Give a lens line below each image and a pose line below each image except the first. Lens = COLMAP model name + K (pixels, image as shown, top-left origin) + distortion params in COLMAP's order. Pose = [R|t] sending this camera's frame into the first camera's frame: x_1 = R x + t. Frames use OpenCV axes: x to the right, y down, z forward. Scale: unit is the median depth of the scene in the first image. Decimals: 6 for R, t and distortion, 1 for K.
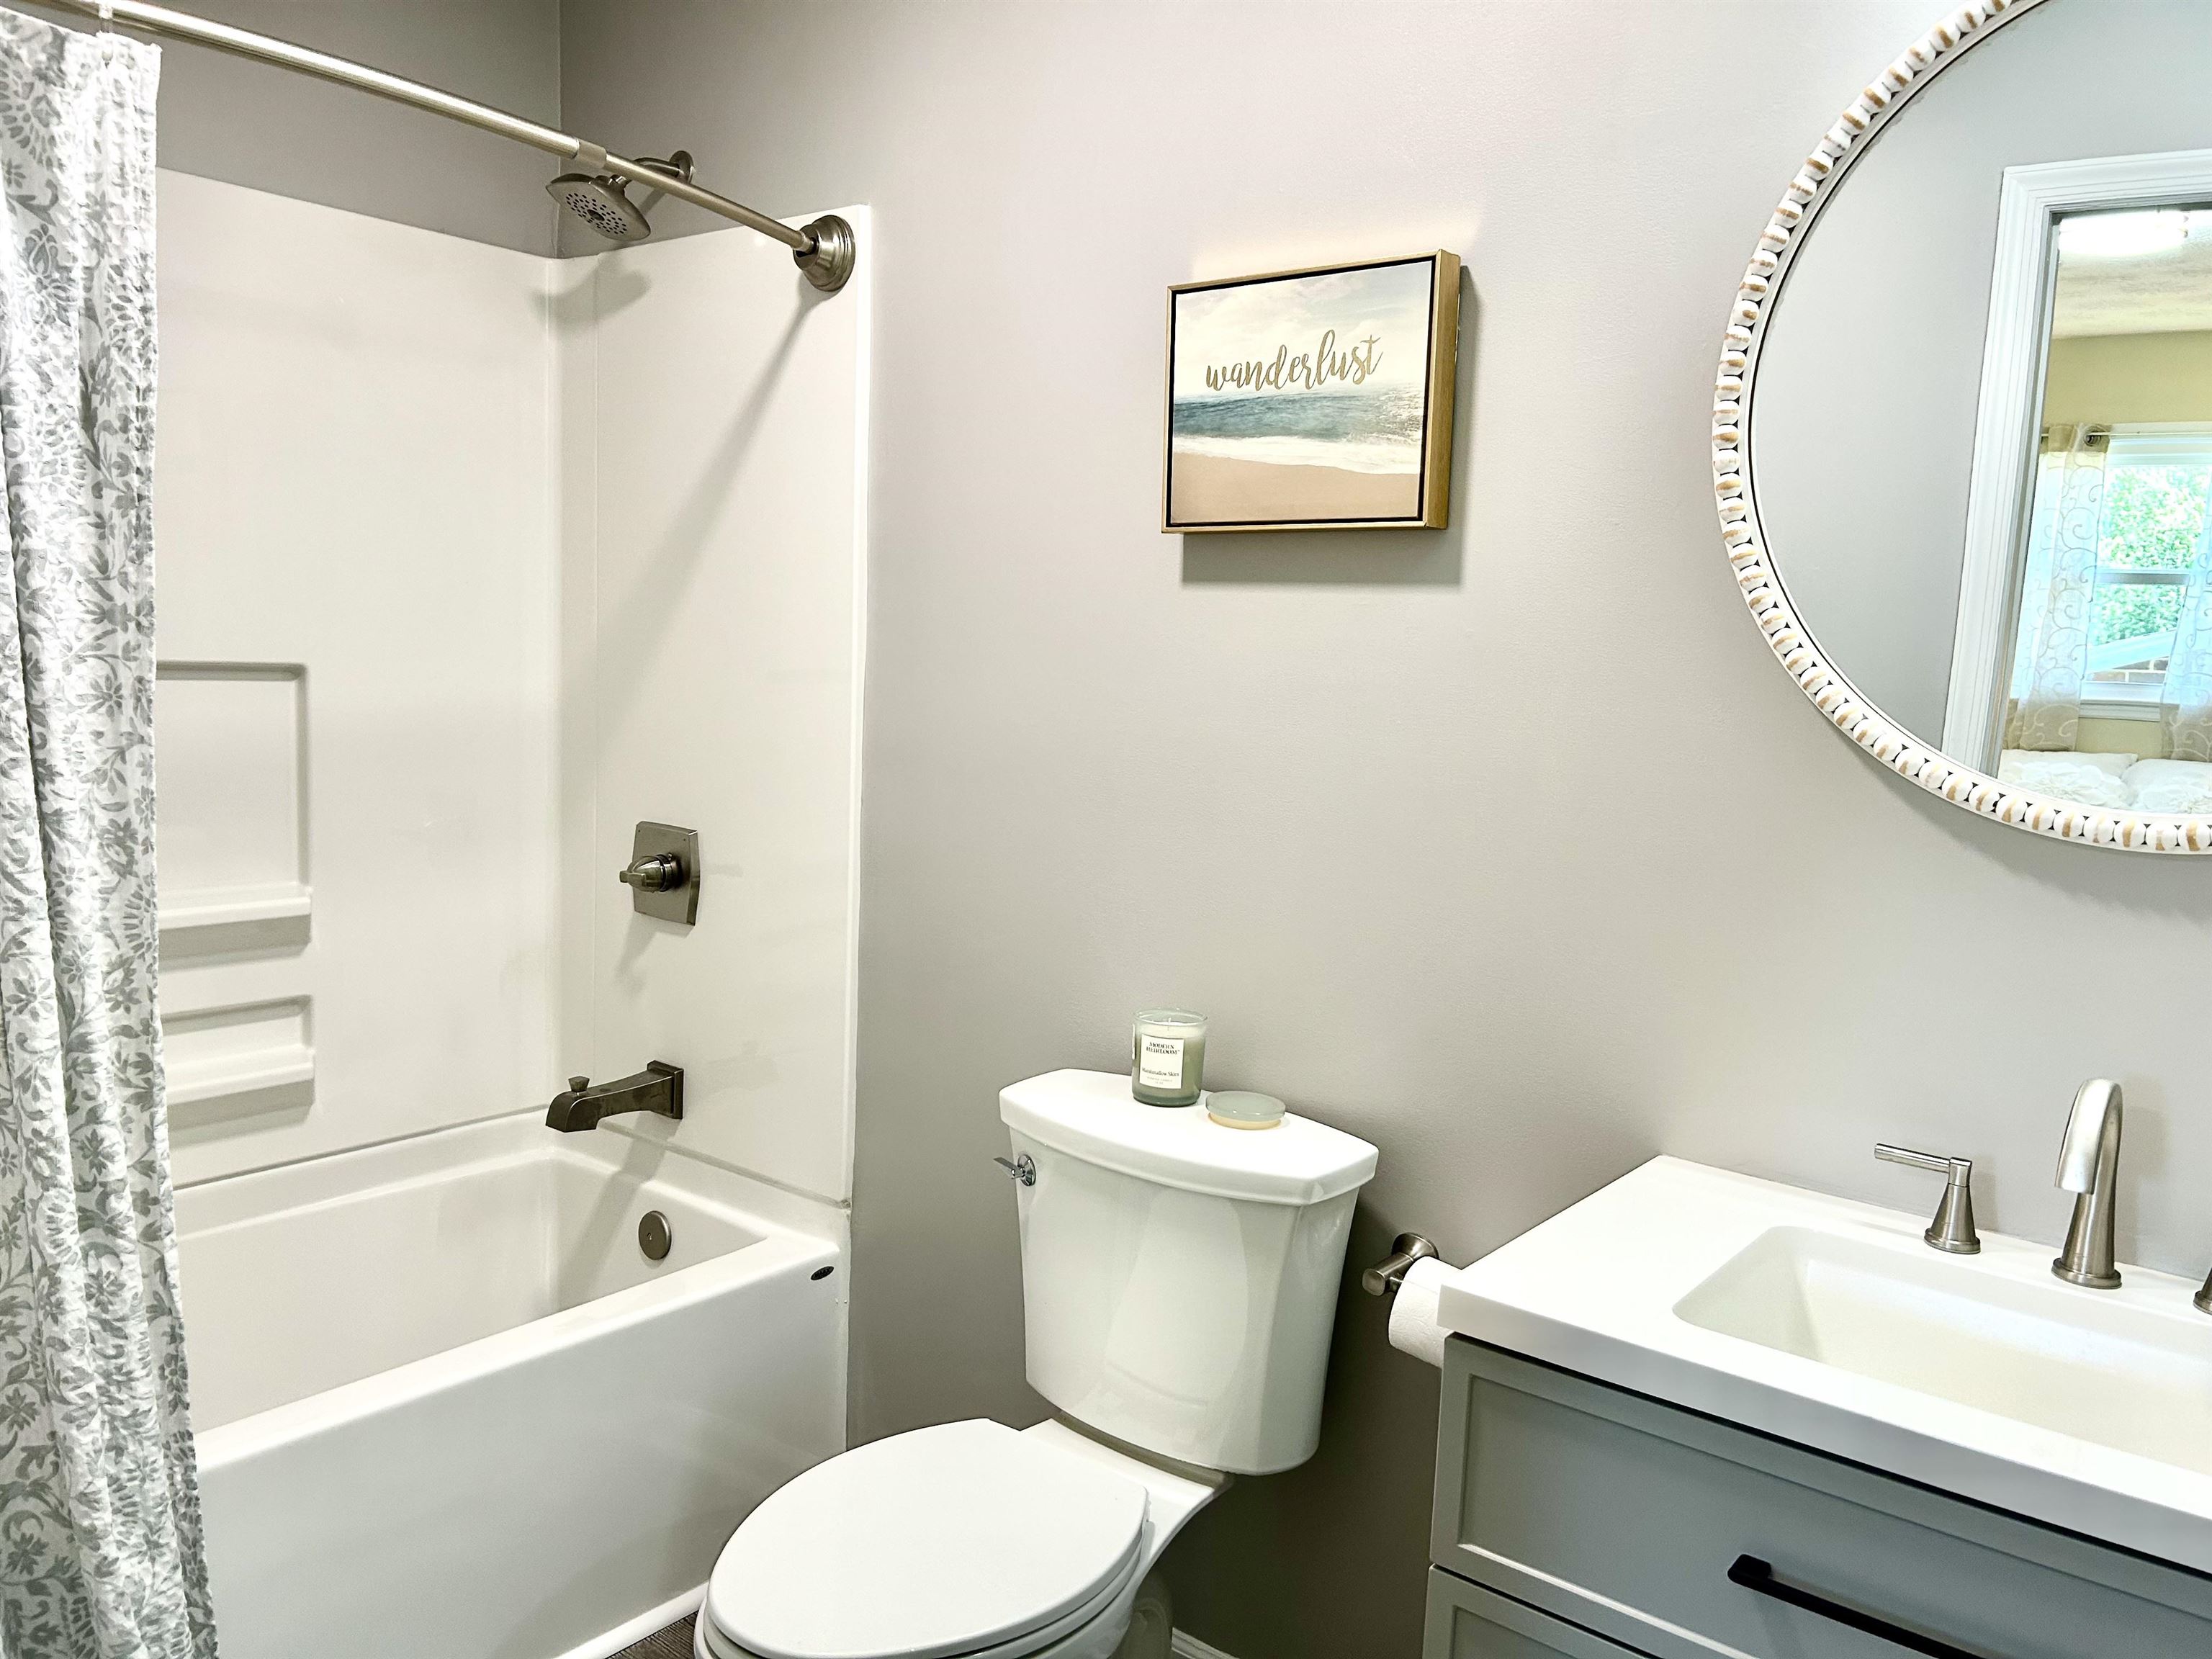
lens RADIAL K [[1680.2, 0, 1110.1], [0, 1680.2, 834.6], [0, 0, 1]] dist [0.046516, -0.046866]
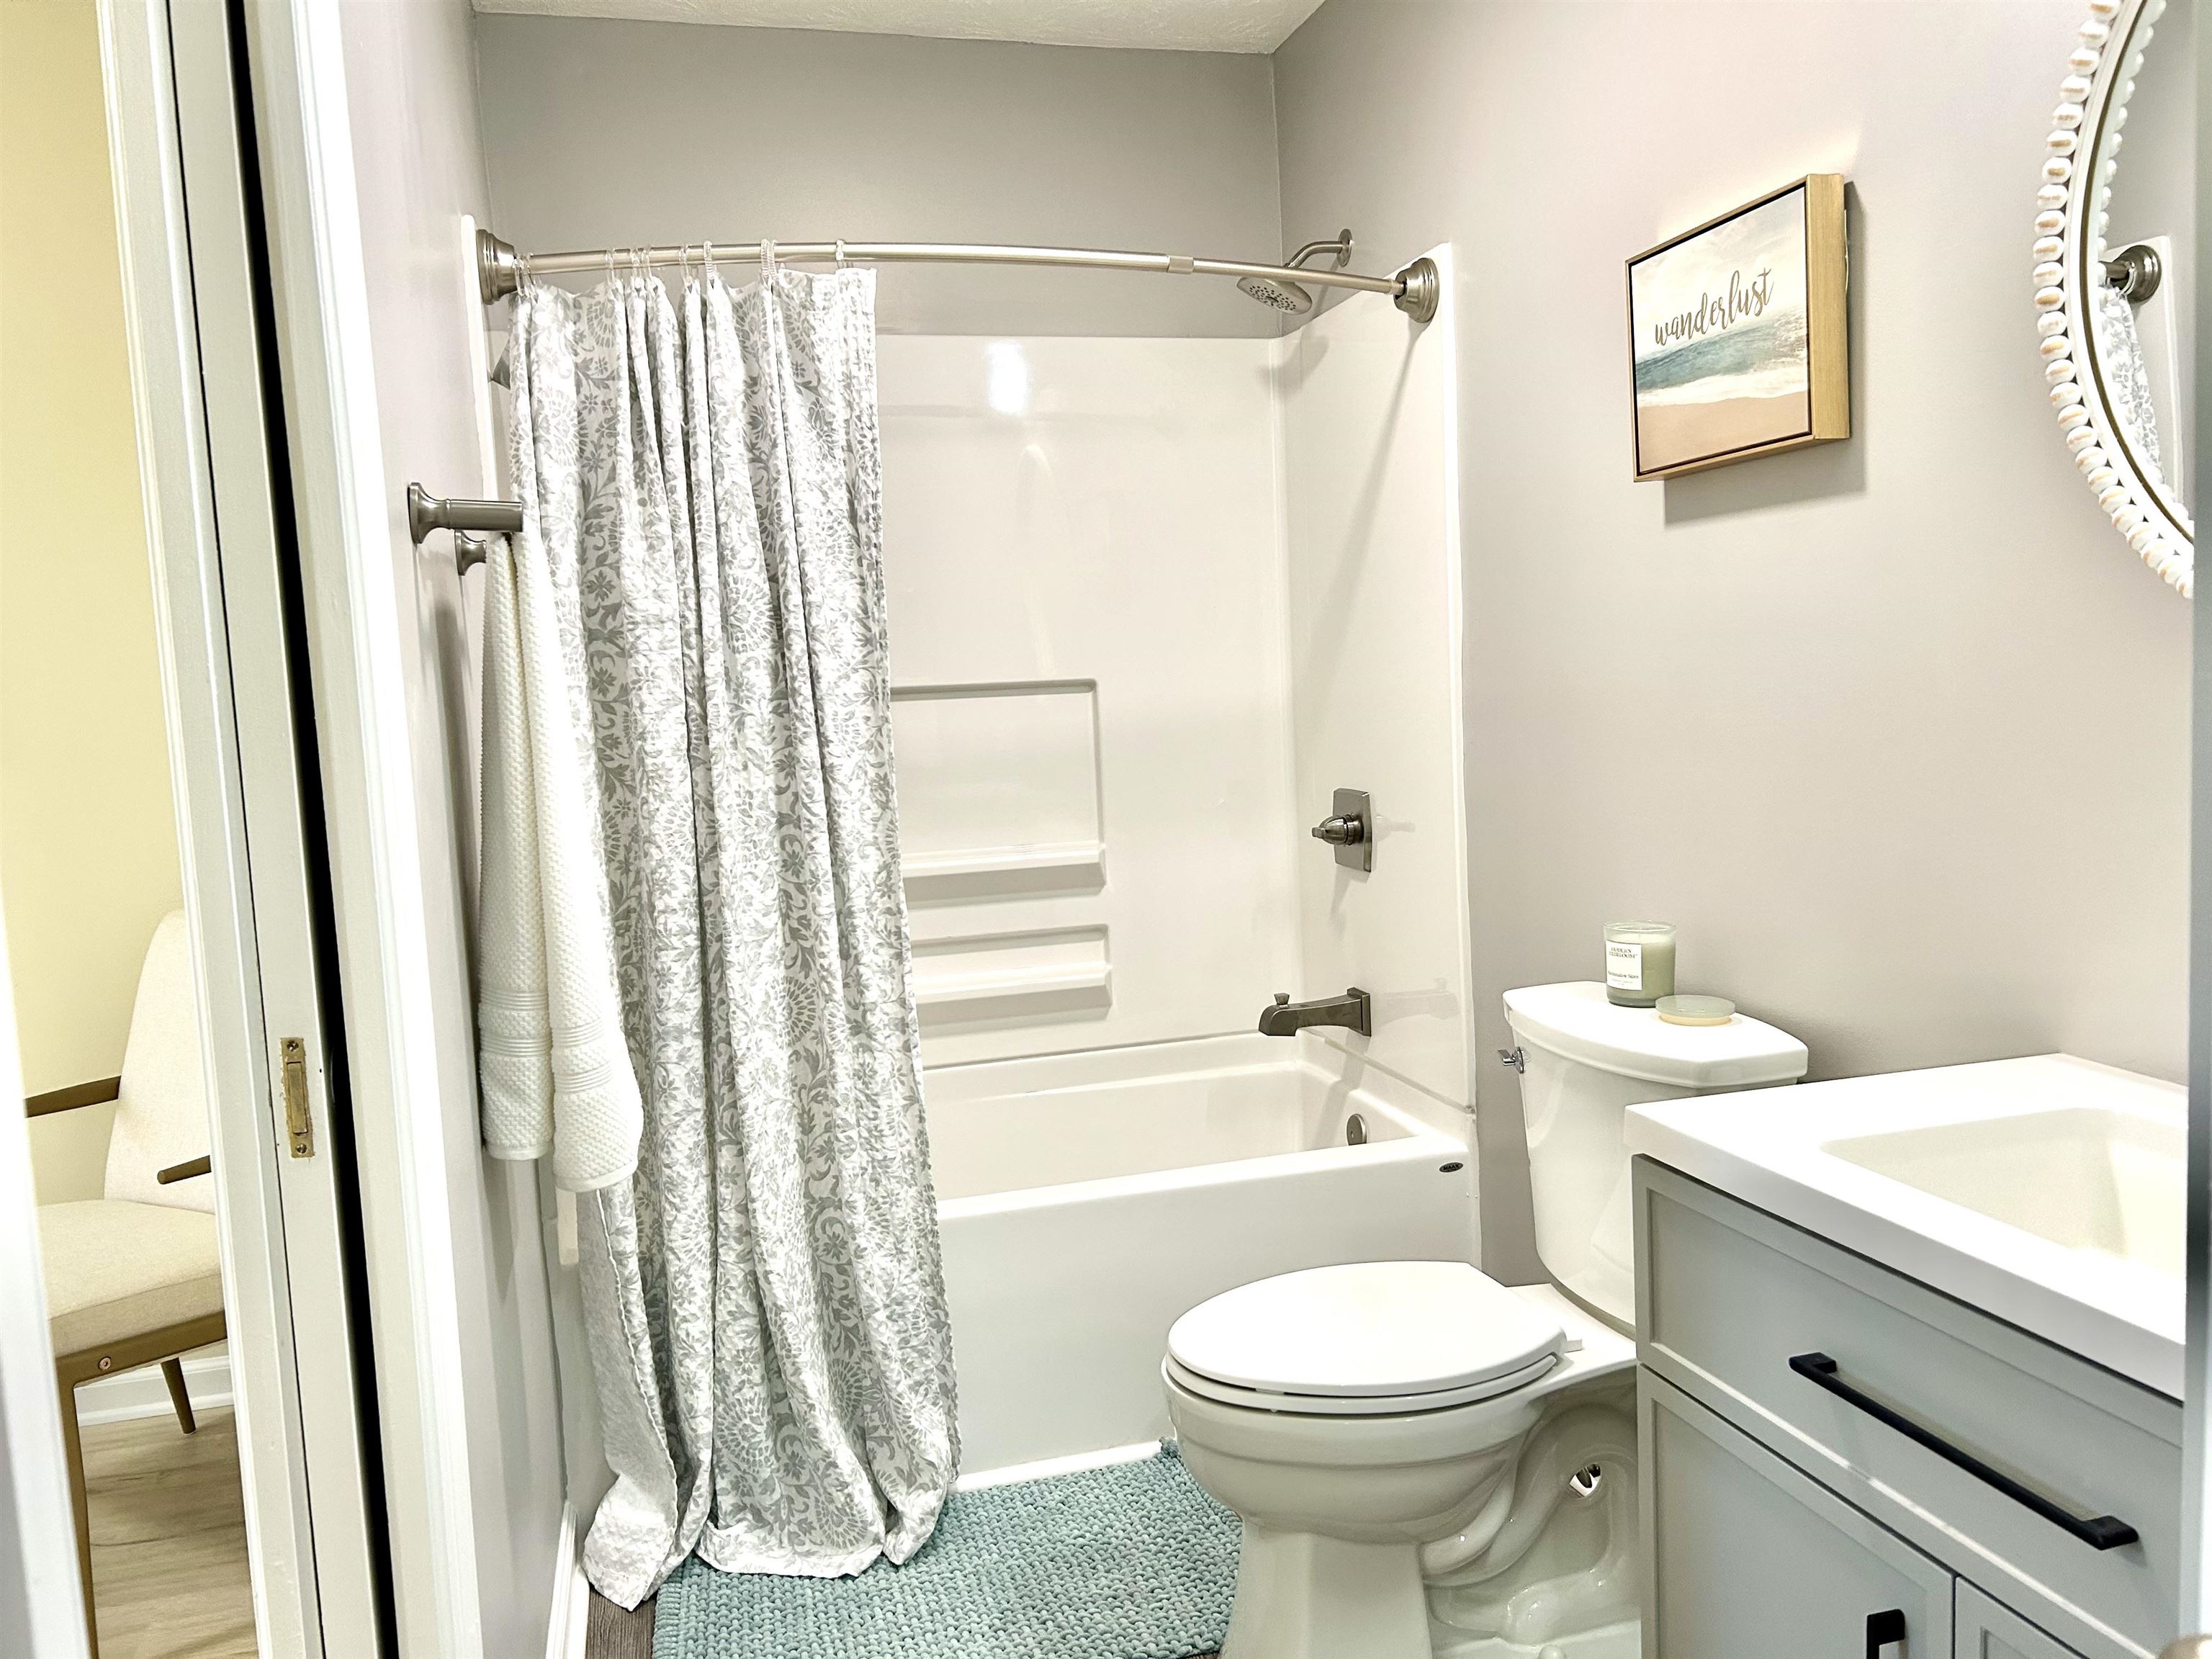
lens RADIAL K [[1658.3, 0, 1106.0], [0, 1658.3, 829.5], [0, 0, 1]] dist [0.147978, -0.223513]
pose [[0.806927, -0.023937, -0.590166, 0.470792], [0.009863, 0.999585, -0.027056, 0.084895], [0.590569, 0.016011, 0.806828, -0.098962]]
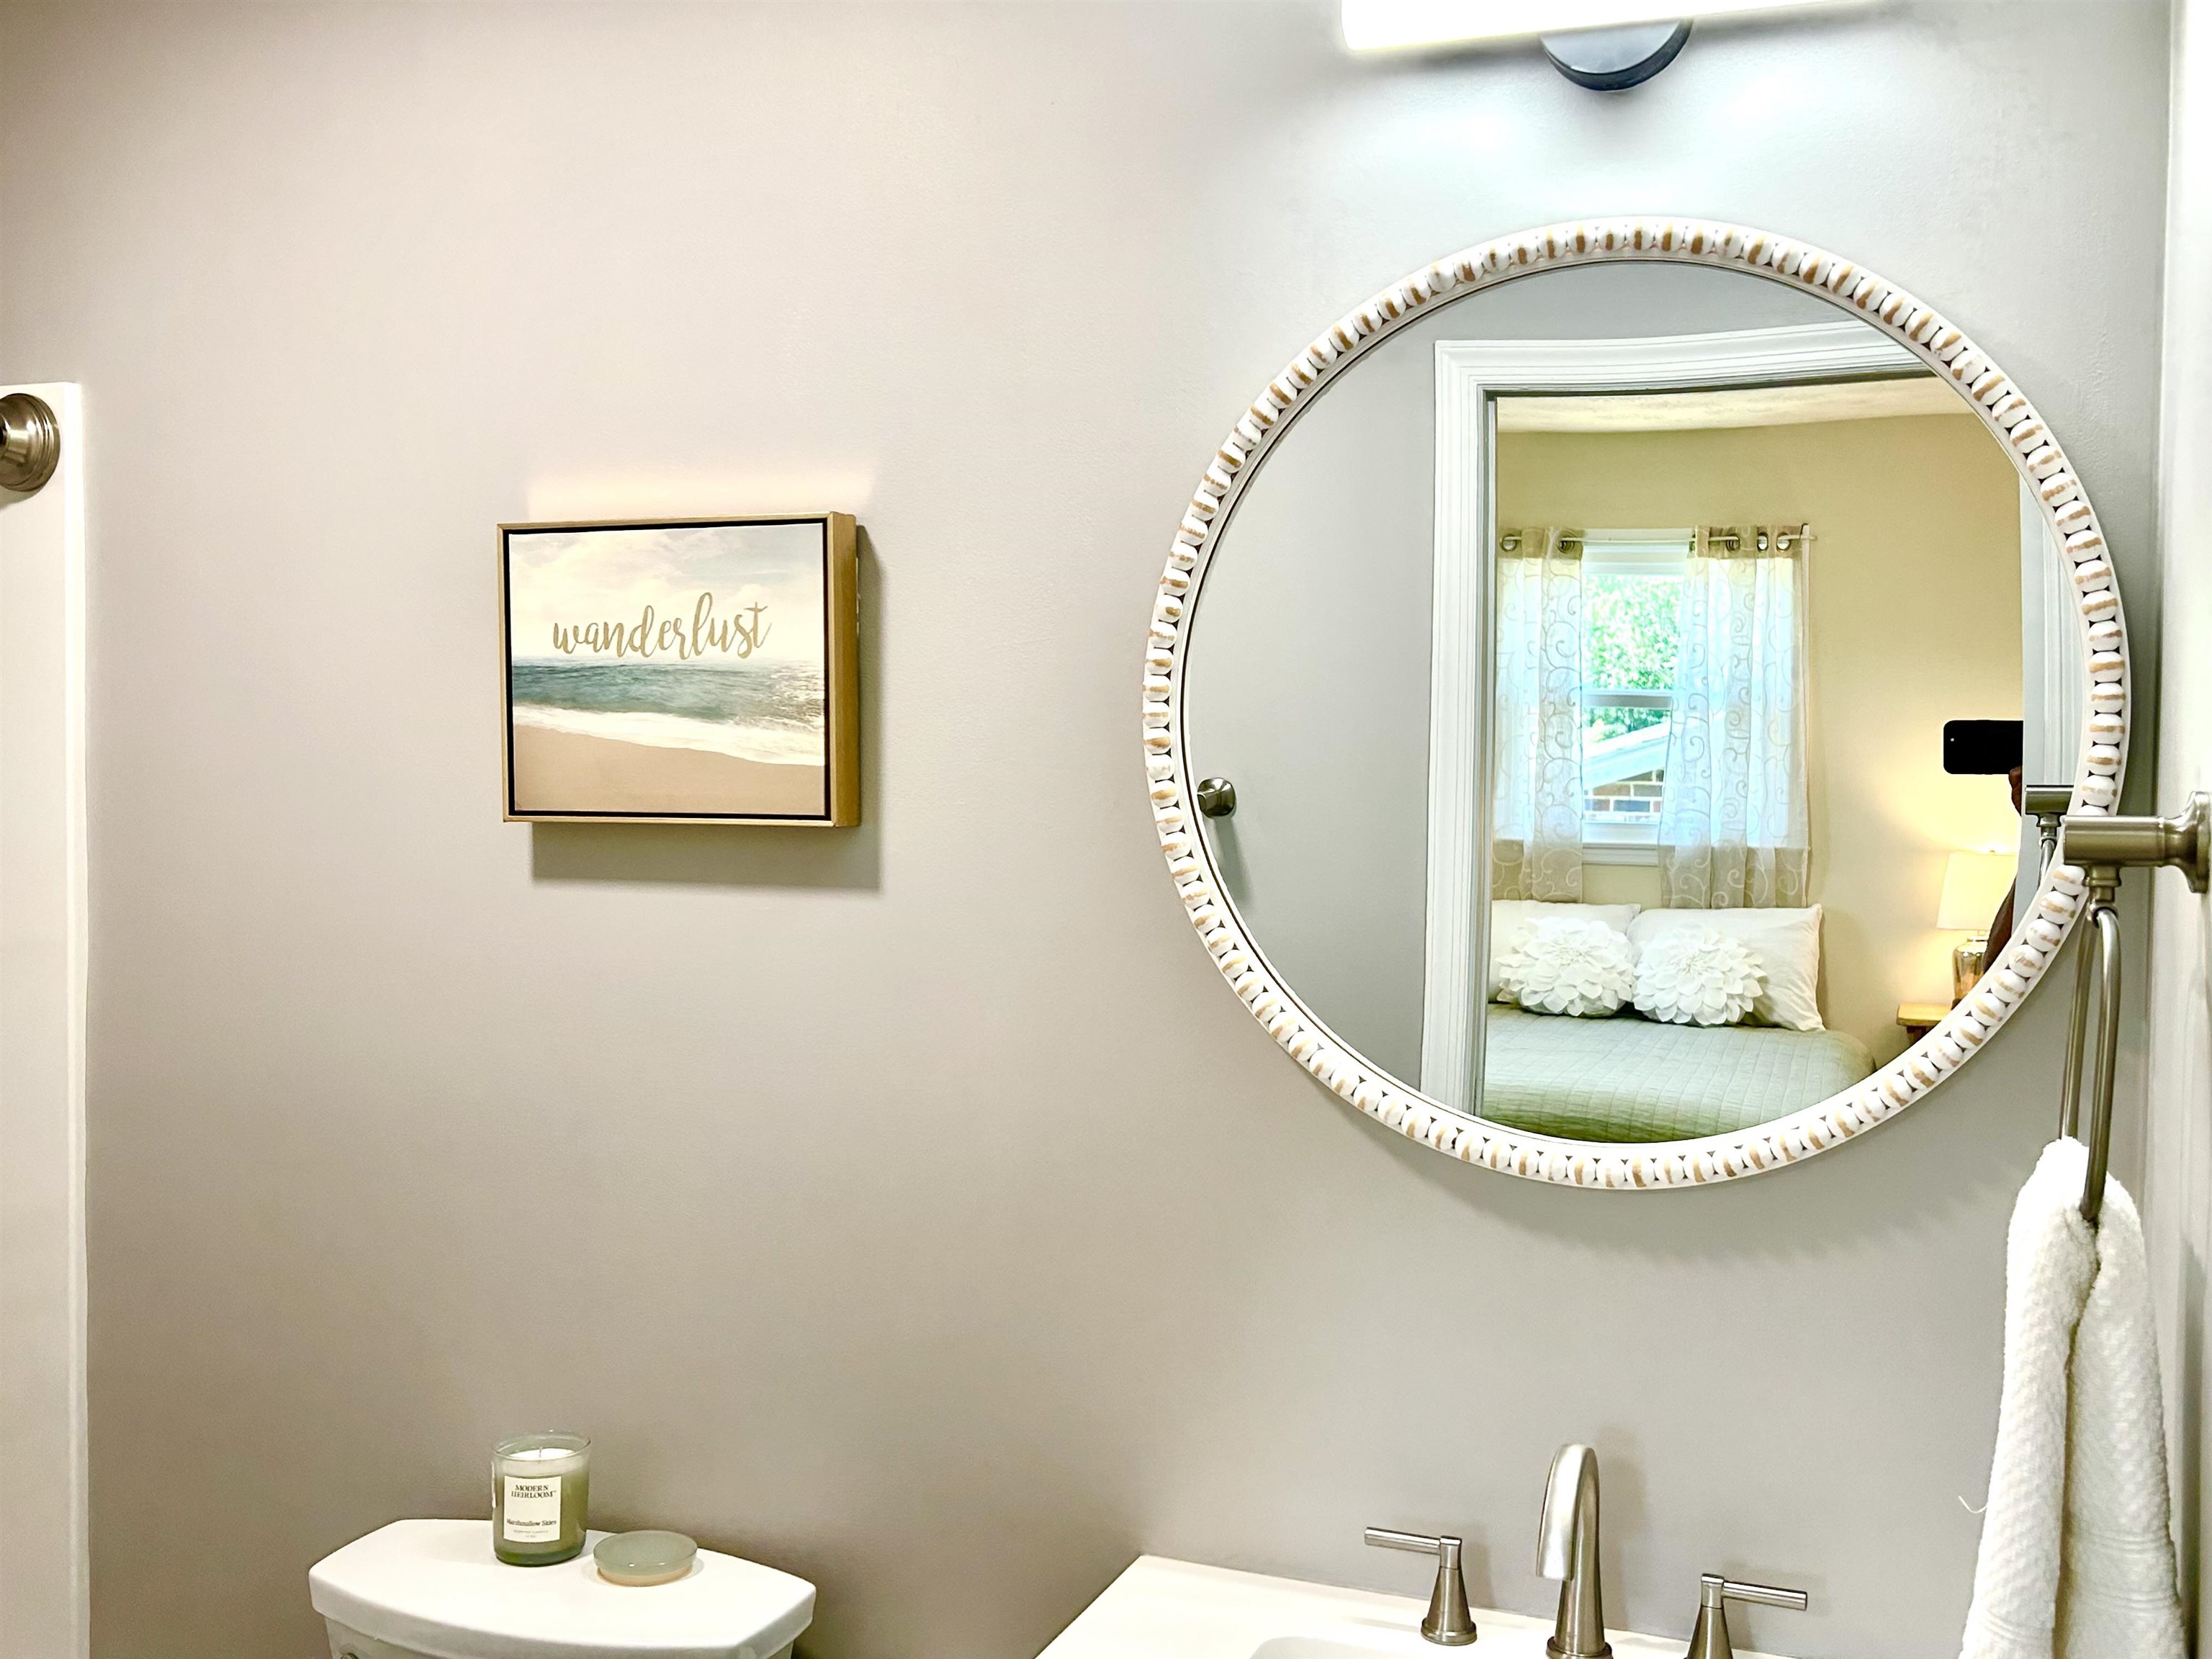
lens RADIAL K [[2229.4, 0, 1116.0], [0, 2229.4, 827.9], [0, 0, 1]] dist [0.159963, -0.424247]
pose [[0.951793, -0.040255, 0.304088, -0.020631], [0.063535, 0.995725, -0.067049, -0.104108], [-0.300089, 0.083137, 0.950281, -0.115814]]
